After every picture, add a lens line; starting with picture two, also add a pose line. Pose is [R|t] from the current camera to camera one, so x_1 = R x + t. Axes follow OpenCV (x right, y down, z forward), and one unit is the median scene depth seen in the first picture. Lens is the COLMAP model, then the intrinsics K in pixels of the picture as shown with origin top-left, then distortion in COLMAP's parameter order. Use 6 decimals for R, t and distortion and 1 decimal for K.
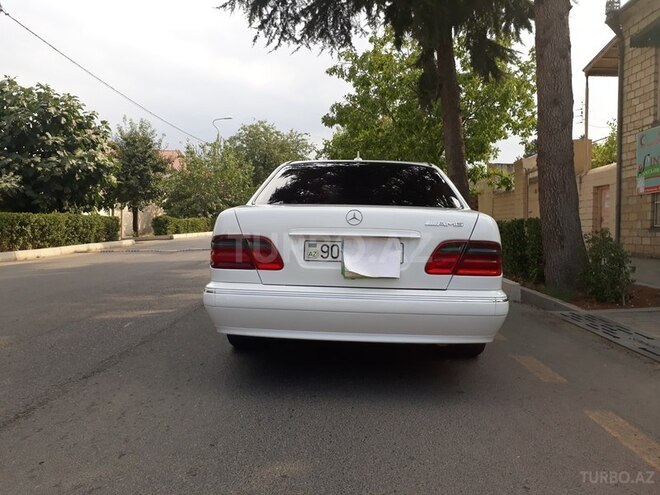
lens RADIAL K [[542.2, 0, 334.4], [0, 542.2, 244.1], [0, 0, 1]] dist [0.004928, -0.005017]
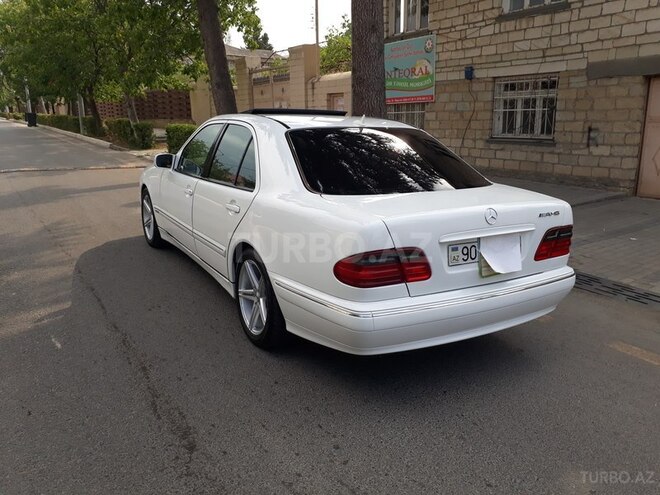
lens RADIAL K [[542.2, 0, 341.4], [0, 542.2, 252.8], [0, 0, 1]] dist [0.004928, -0.005017]
pose [[0.823279, -0.143159, 0.549288, -0.129891], [0.019856, 0.974346, 0.224179, -0.037298], [-0.567289, -0.173655, 0.805001, 0.060557]]
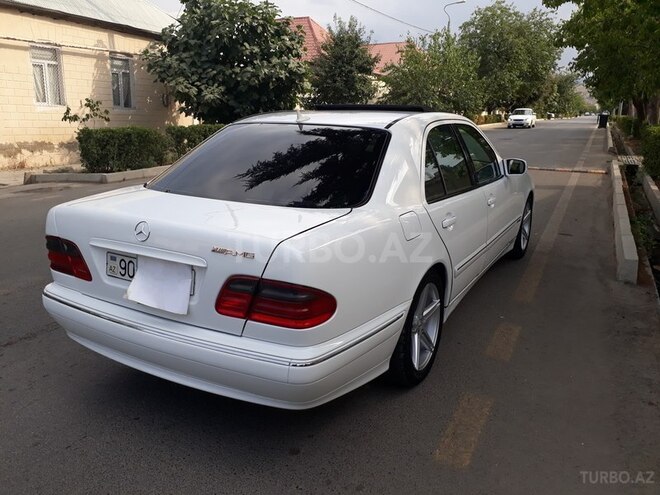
lens RADIAL K [[542.2, 0, 327.7], [0, 542.2, 245.6], [0, 0, 1]] dist [0.004928, -0.005017]
pose [[0.896558, 0.099583, -0.431587, 0.110622], [-0.011553, 0.979324, 0.201967, -0.034205], [0.442776, -0.176089, 0.879171, 0.072020]]
